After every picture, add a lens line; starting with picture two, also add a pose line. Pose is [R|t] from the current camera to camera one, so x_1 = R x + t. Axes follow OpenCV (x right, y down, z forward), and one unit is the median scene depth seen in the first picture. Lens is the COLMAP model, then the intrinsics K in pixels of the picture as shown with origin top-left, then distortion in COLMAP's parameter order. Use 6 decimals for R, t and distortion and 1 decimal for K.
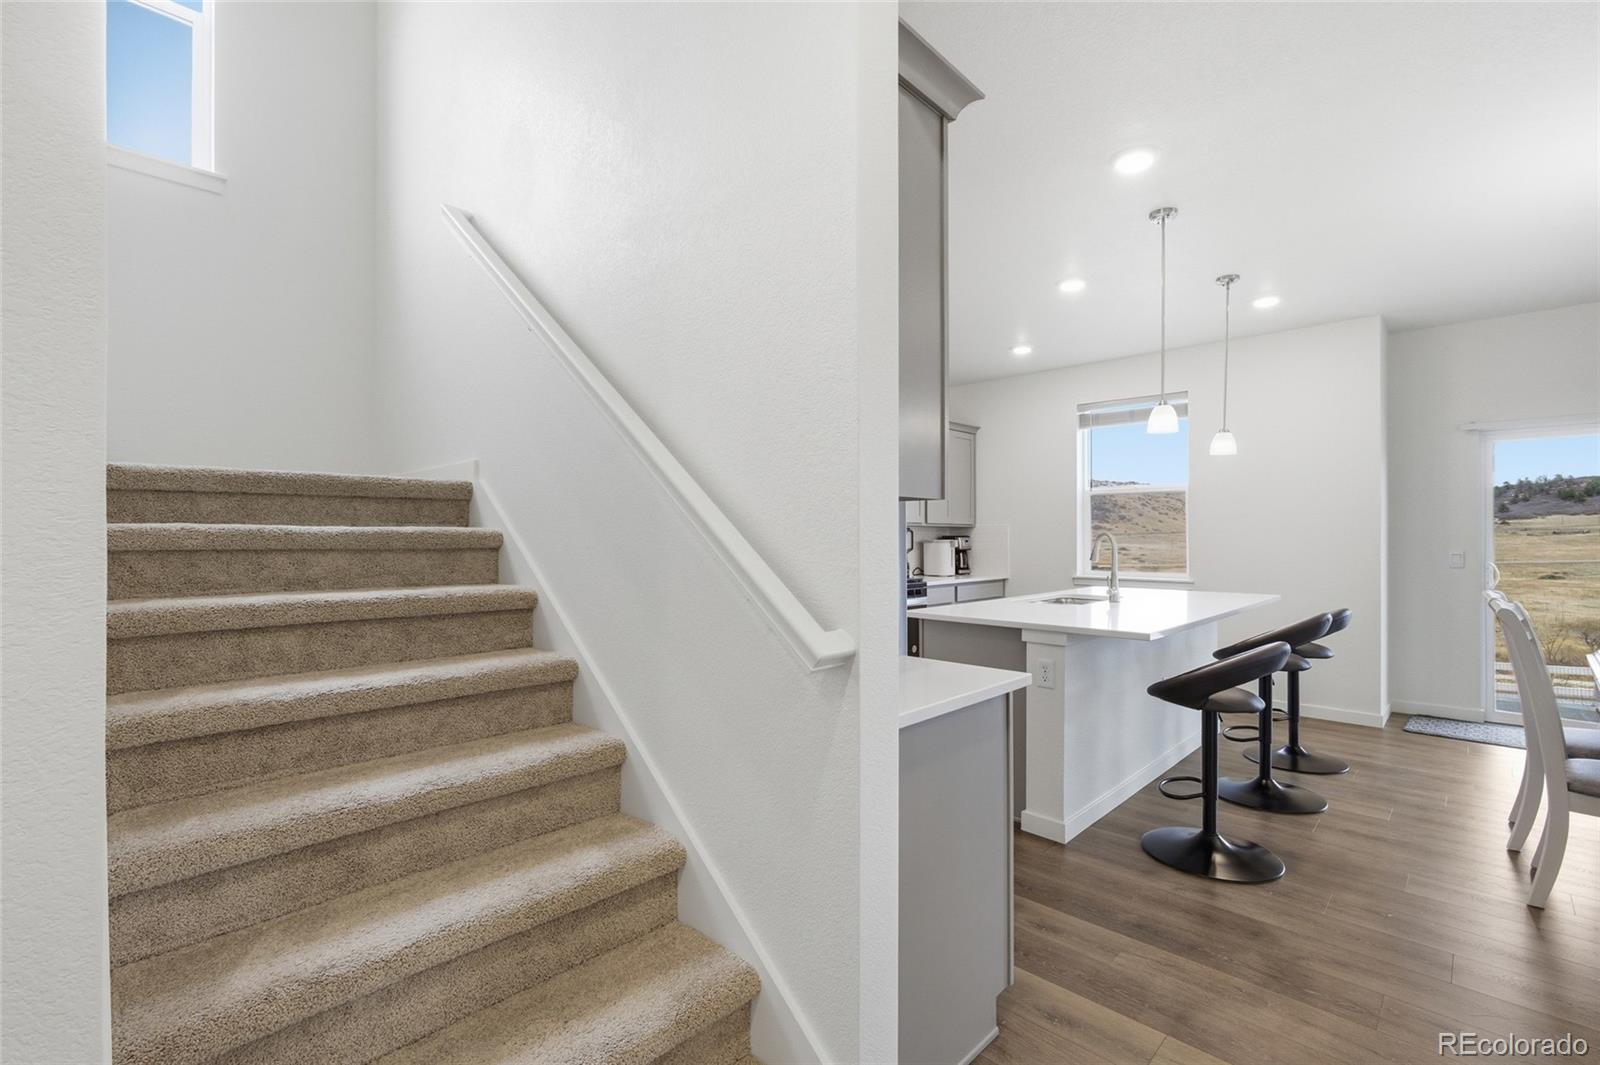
lens RADIAL K [[716.4, 0, 805.4], [0, 716.4, 535.6], [0, 0, 1]] dist [-0.009901, 0.002477]
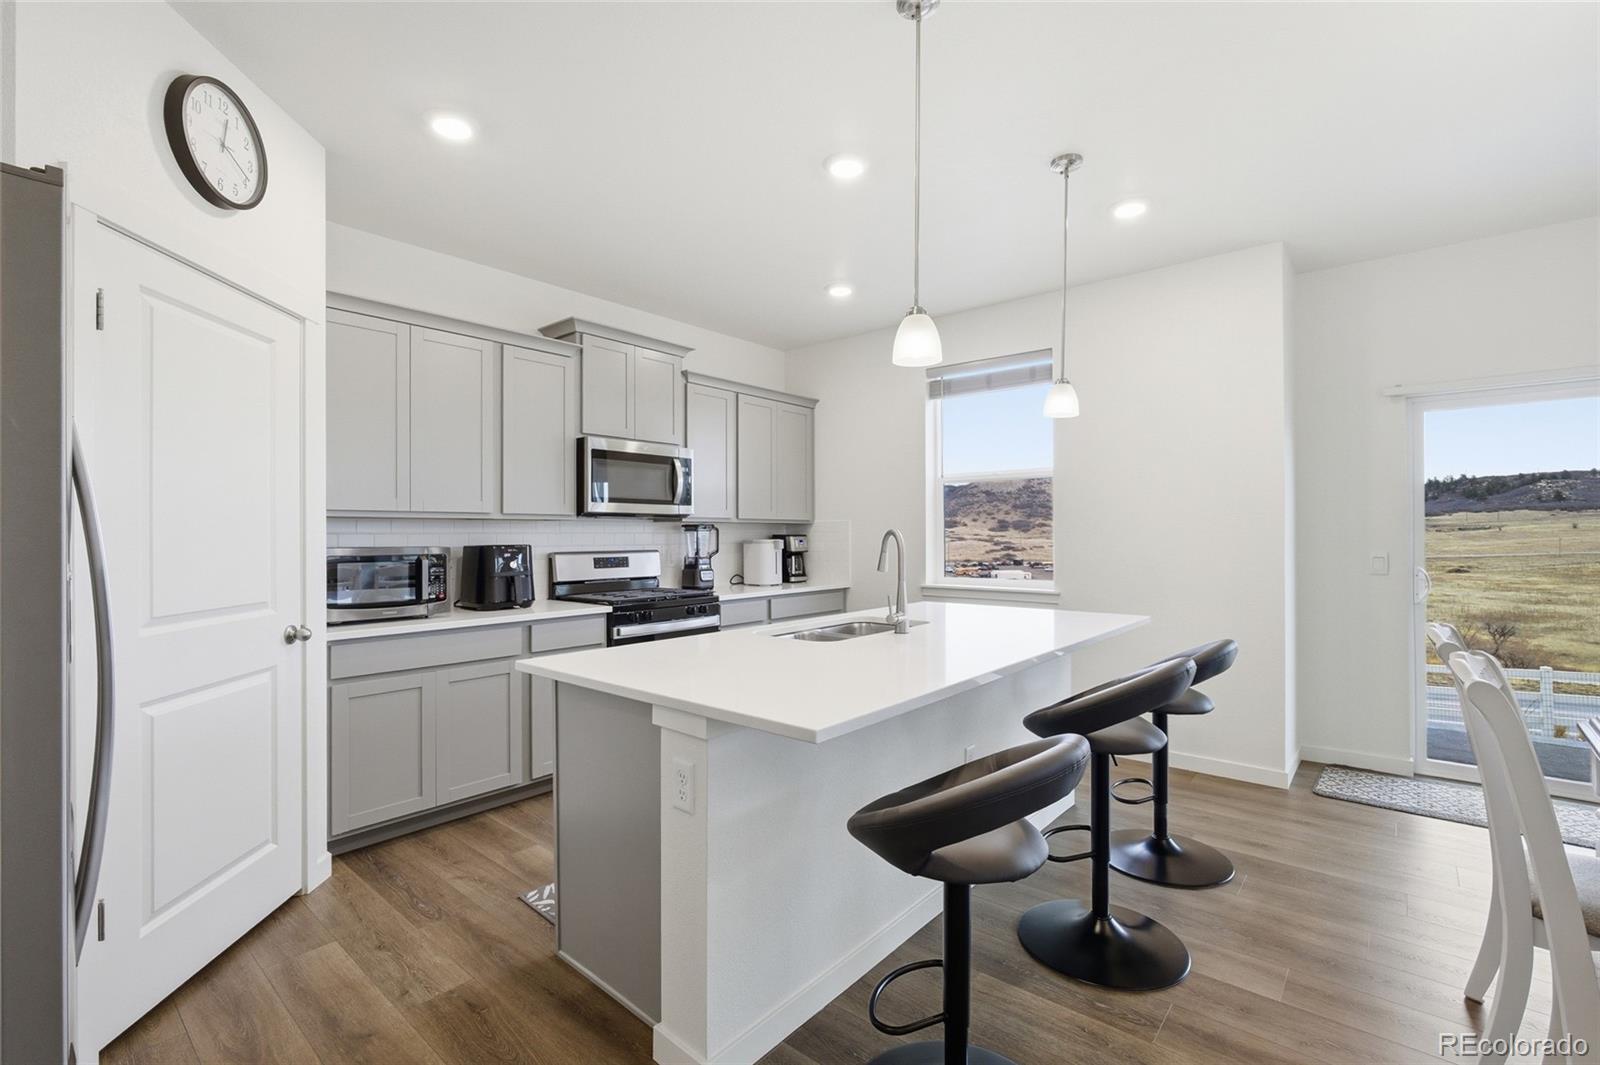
lens RADIAL K [[716.4, 0, 815.9], [0, 716.4, 531.1], [0, 0, 1]] dist [-0.009901, 0.002477]
pose [[0.997031, -0.002213, 0.076963, 0.198006], [0.002445, 0.999993, -0.002914, -0.001049], [-0.076956, 0.003094, 0.997030, 0.221624]]
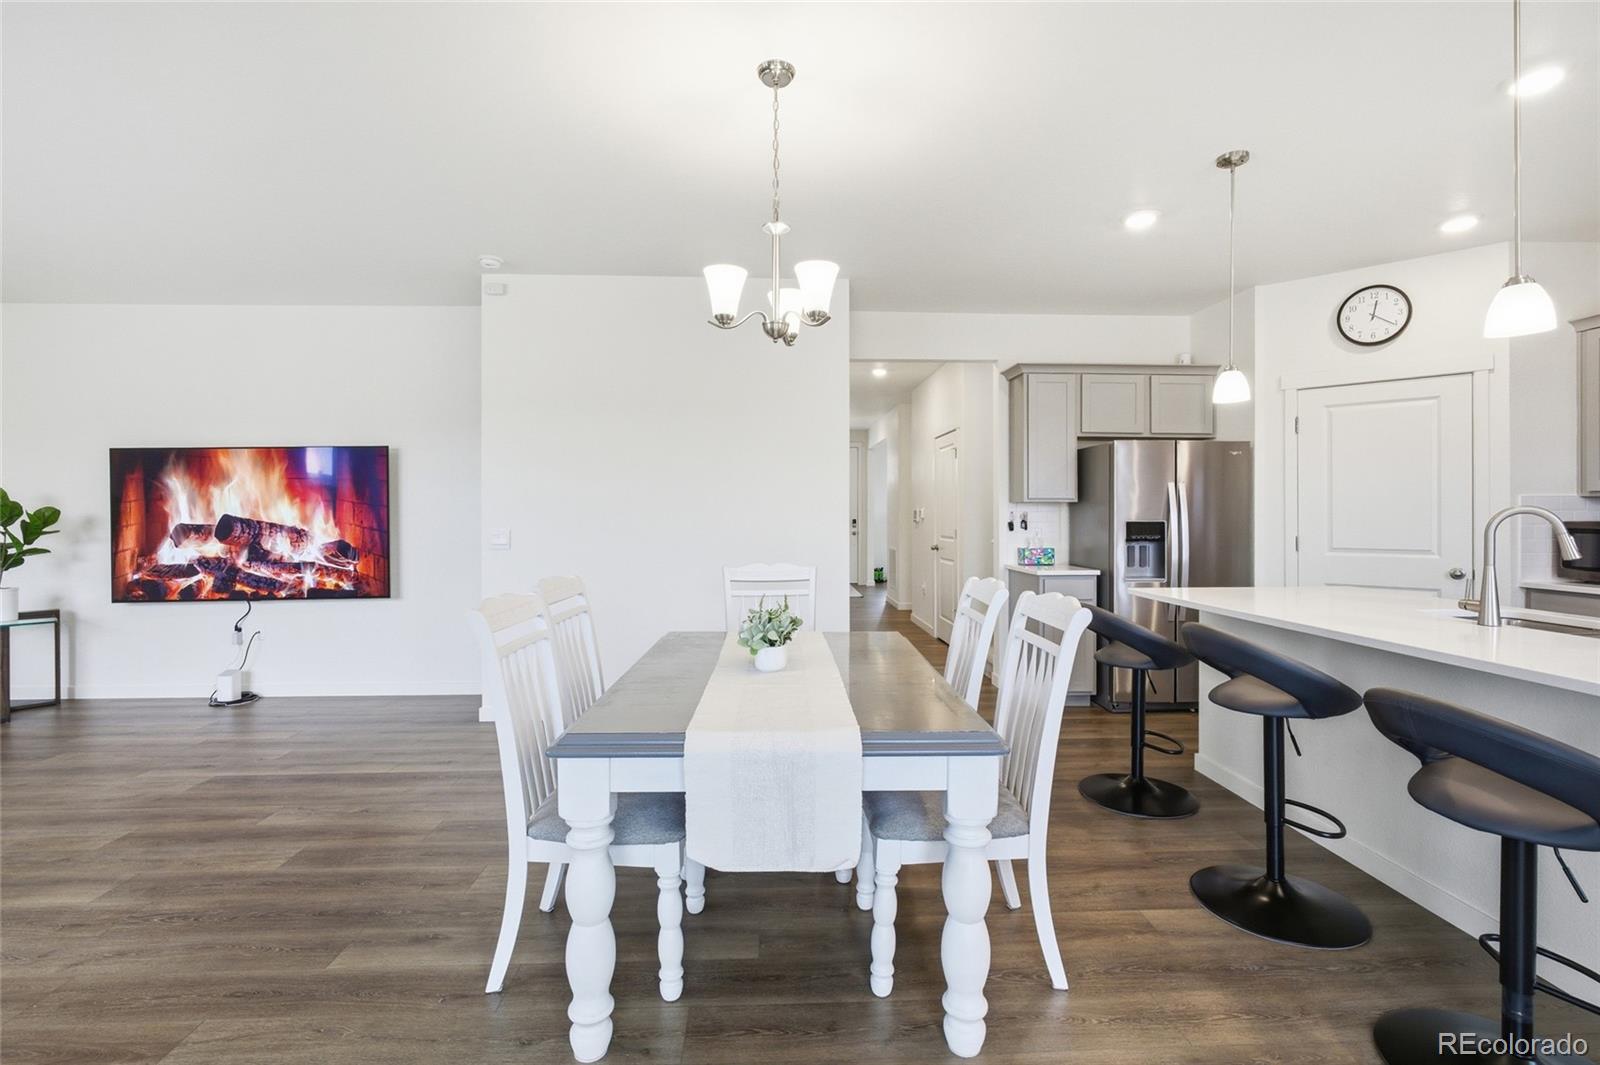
lens RADIAL K [[716.4, 0, 802.0], [0, 716.4, 520.1], [0, 0, 1]] dist [-0.009901, 0.002477]
pose [[-0.684199, 0.011048, -0.729211, 0.801686], [0.004922, 0.999932, 0.010532, -0.002782], [0.729278, 0.003617, -0.684208, 0.646951]]
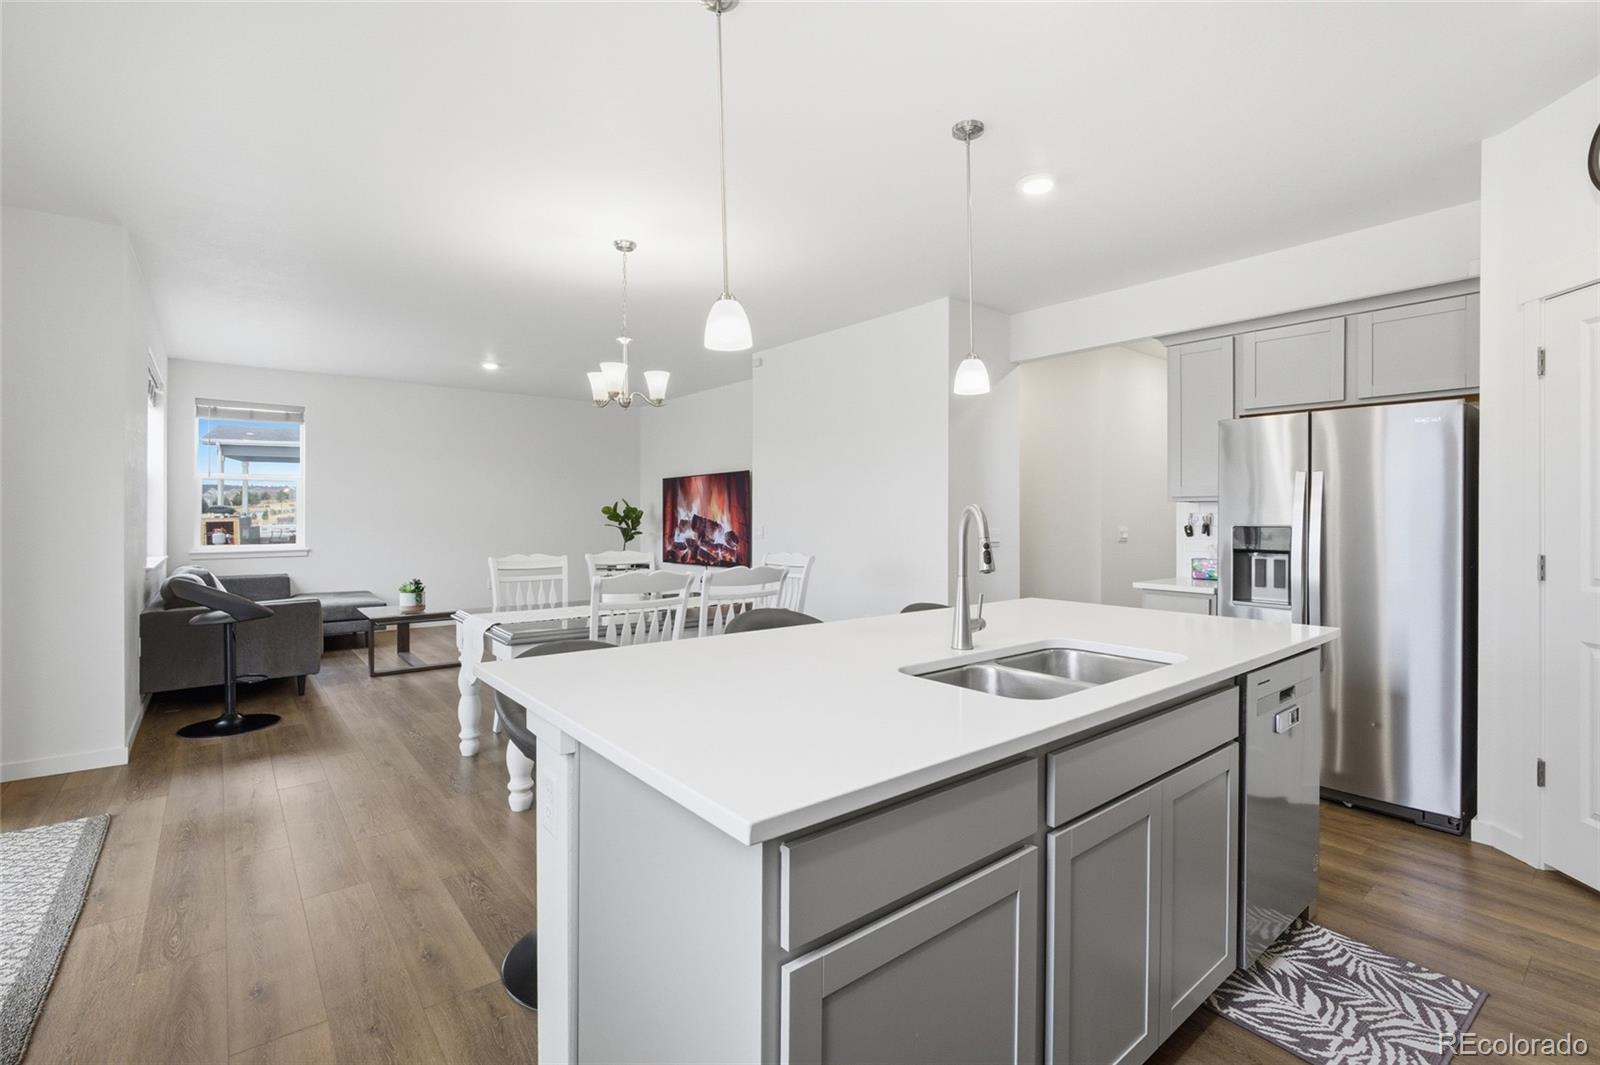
lens RADIAL K [[716.4, 0, 804.7], [0, 716.4, 529.9], [0, 0, 1]] dist [-0.009901, 0.002477]
pose [[-0.991622, -0.001224, 0.129168, 0.313669], [0.000898, 0.999866, 0.016364, 0.001696], [-0.129171, 0.016343, -0.991488, 0.973536]]
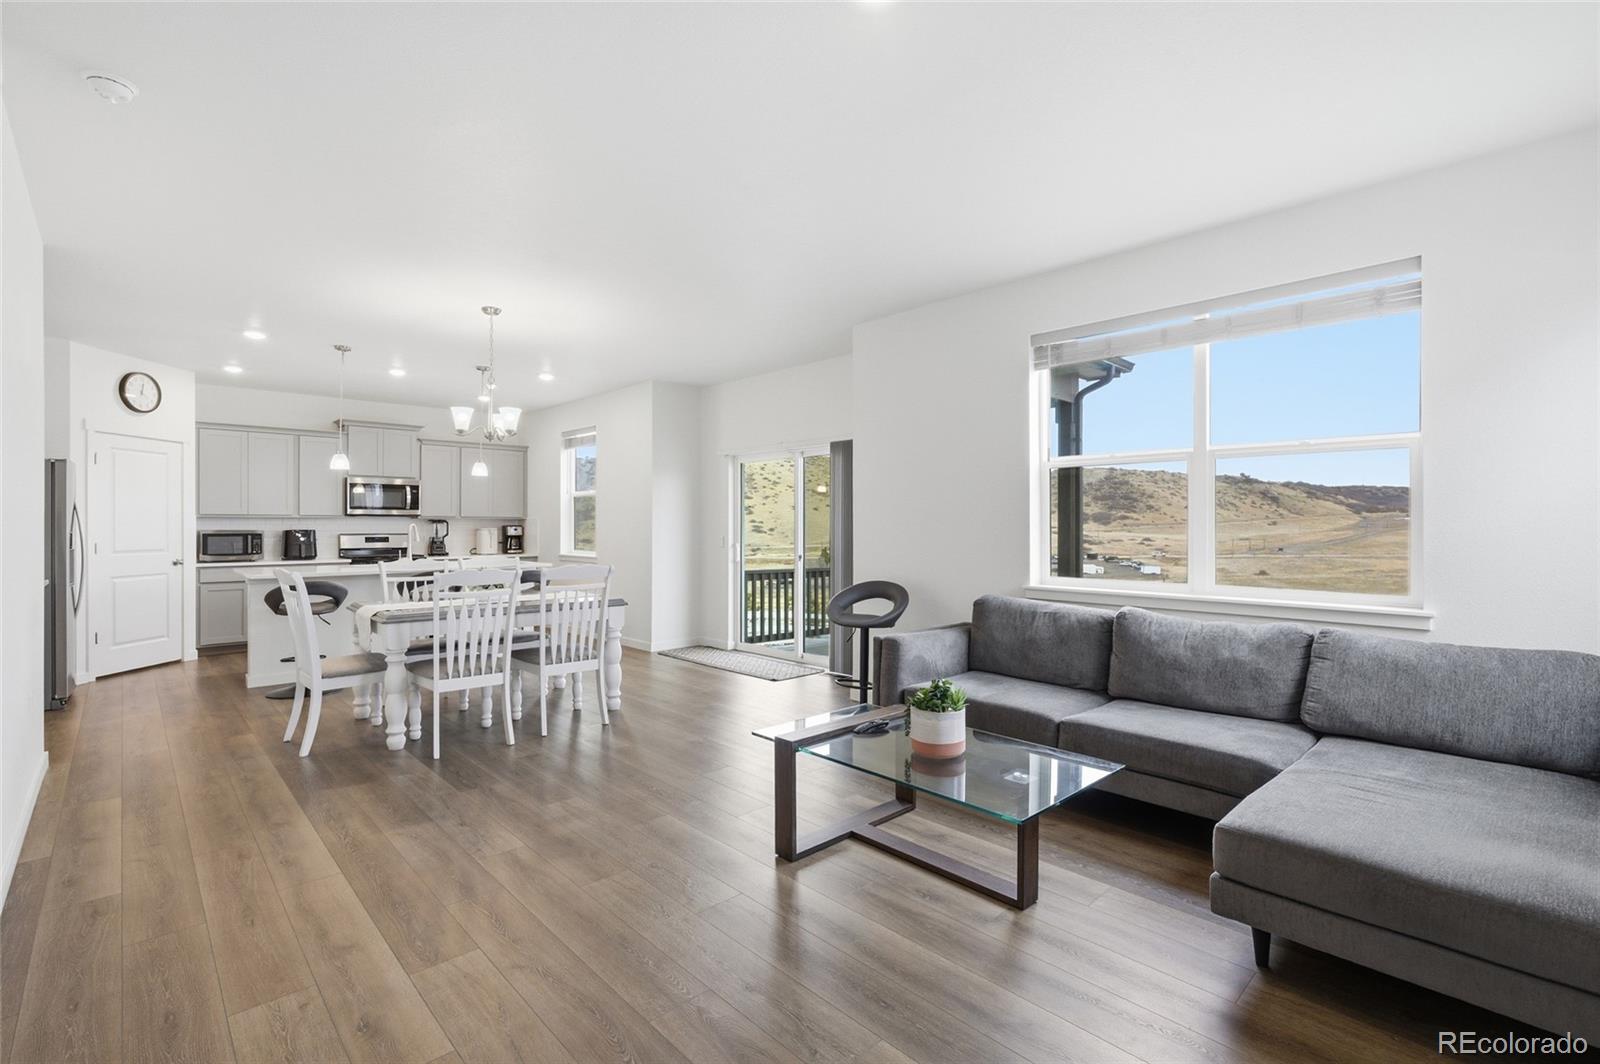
lens RADIAL K [[716.4, 0, 811.5], [0, 716.4, 526.0], [0, 0, 1]] dist [-0.009901, 0.002477]
pose [[0.999789, 0.001897, -0.020475, 0.899865], [-0.001869, 0.999997, 0.001424, -0.002029], [0.020477, -0.001385, 0.999789, -0.395590]]
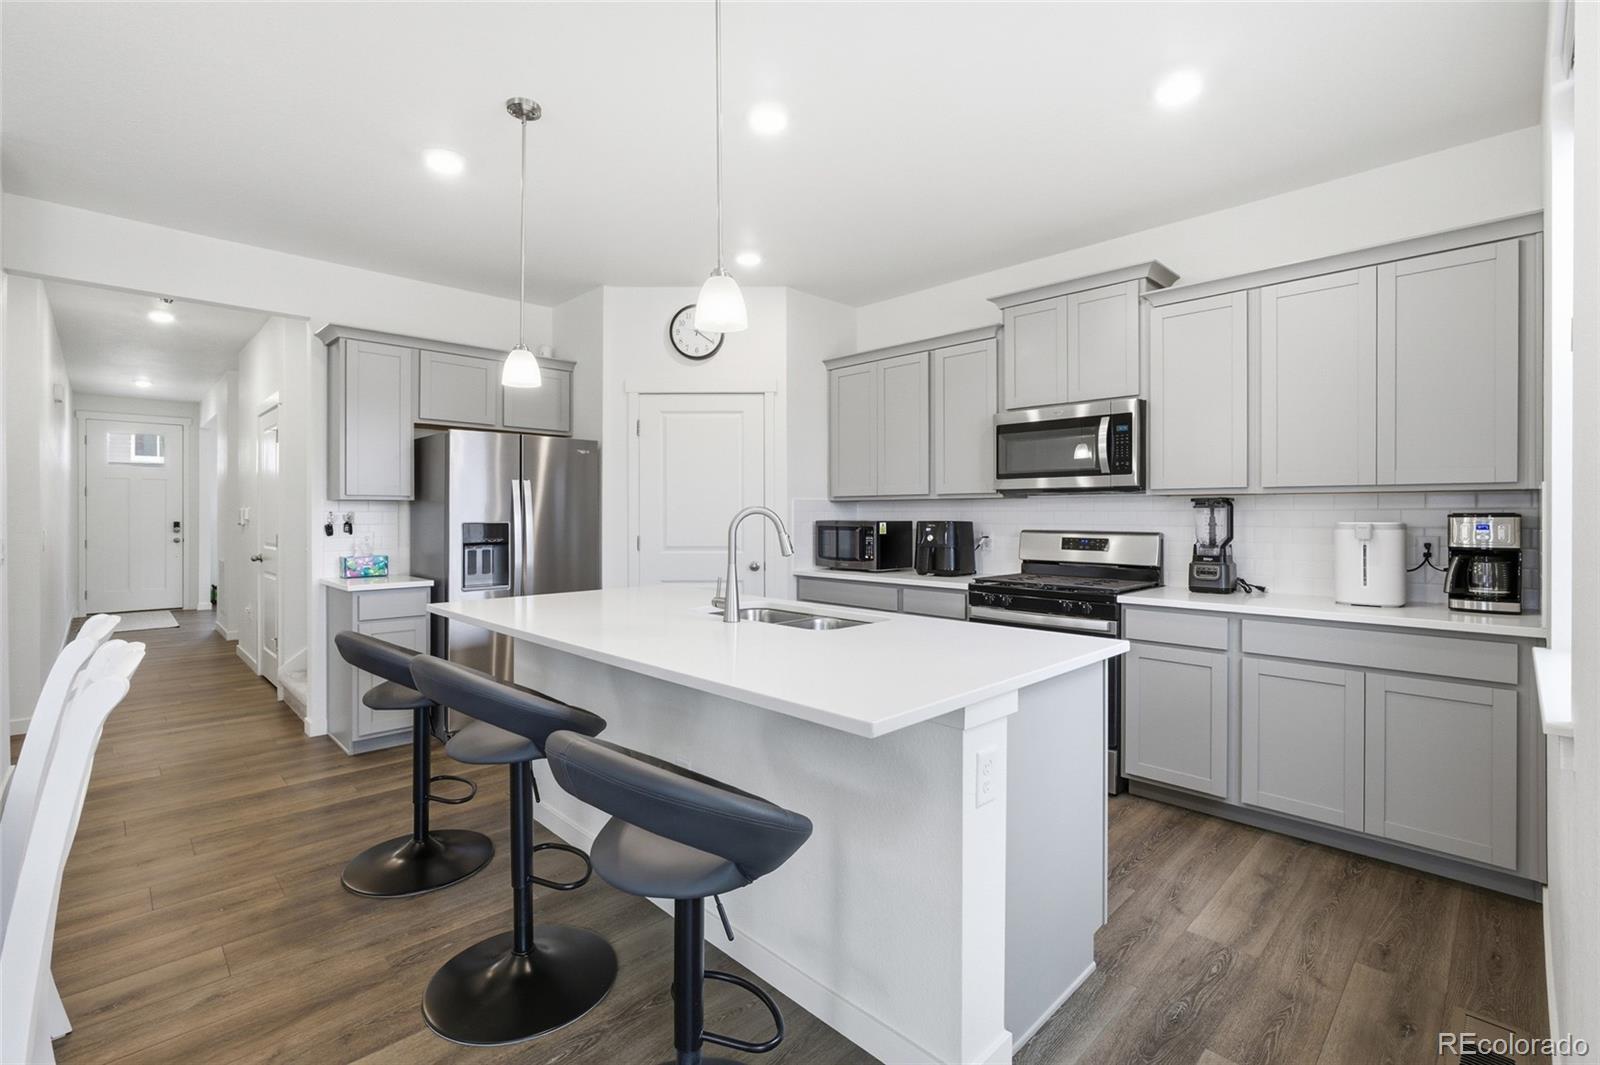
lens RADIAL K [[716.4, 0, 790.3], [0, 716.4, 527.5], [0, 0, 1]] dist [-0.009901, 0.002477]
pose [[-0.026601, 0.022441, -0.999394, 0.676131], [0.002670, 0.999746, 0.022378, -0.001570], [0.999643, -0.002073, -0.026654, 0.695602]]
